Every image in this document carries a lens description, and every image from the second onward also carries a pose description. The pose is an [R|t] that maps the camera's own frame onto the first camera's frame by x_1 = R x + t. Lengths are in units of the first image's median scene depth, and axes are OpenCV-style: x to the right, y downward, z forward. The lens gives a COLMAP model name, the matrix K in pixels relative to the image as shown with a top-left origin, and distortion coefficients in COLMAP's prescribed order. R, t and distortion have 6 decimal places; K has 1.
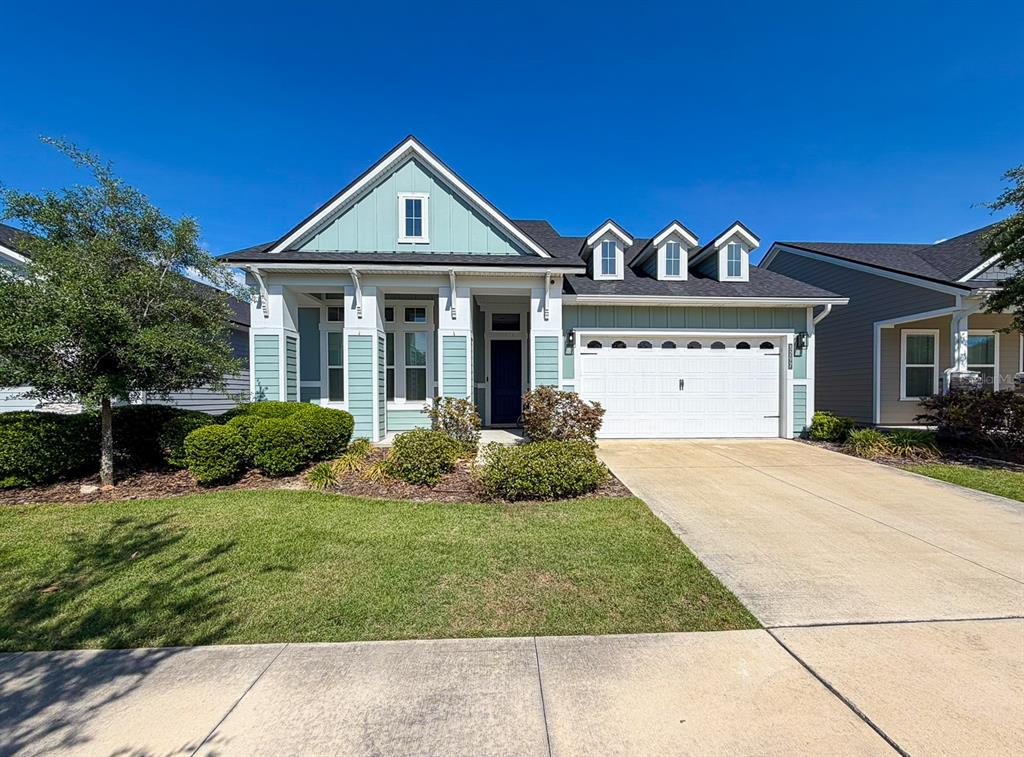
lens RADIAL K [[414.6, 0, 517.3], [0, 414.6, 398.6], [0, 0, 1]] dist [0.000305, 0.000670]
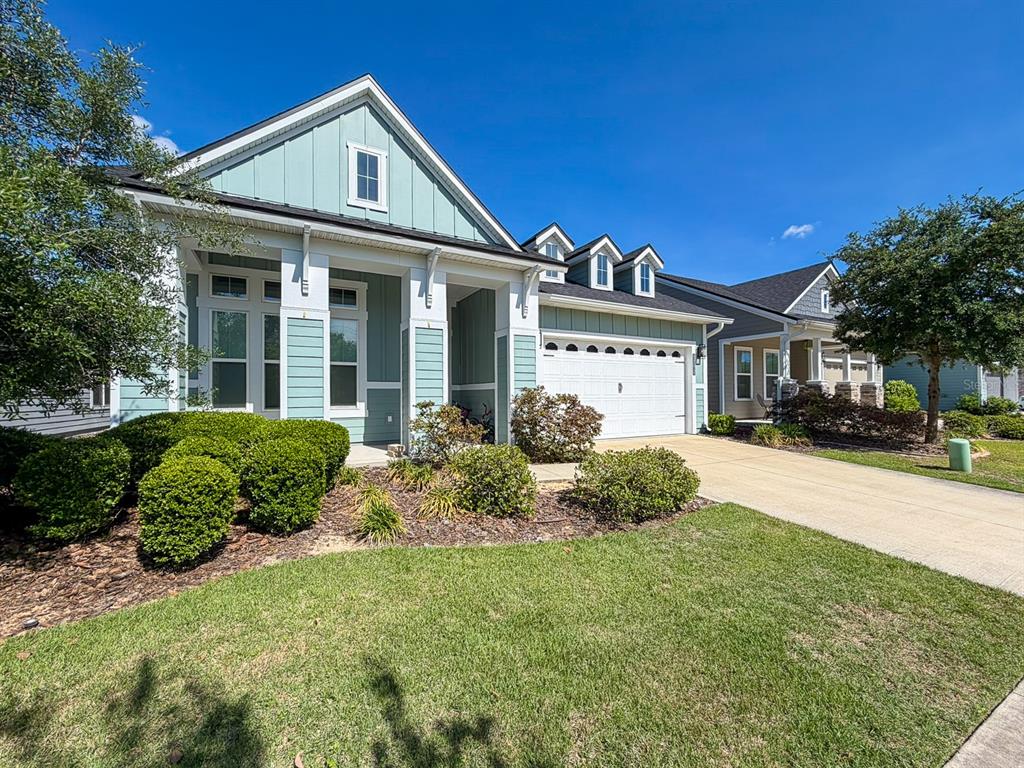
lens RADIAL K [[414.6, 0, 513.6], [0, 414.6, 388.4], [0, 0, 1]] dist [0.000305, 0.000670]
pose [[0.902880, 0.004943, 0.429865, -0.337222], [0.004872, 0.999752, -0.021729, -0.011020], [-0.429866, 0.021713, 0.902632, 0.168526]]
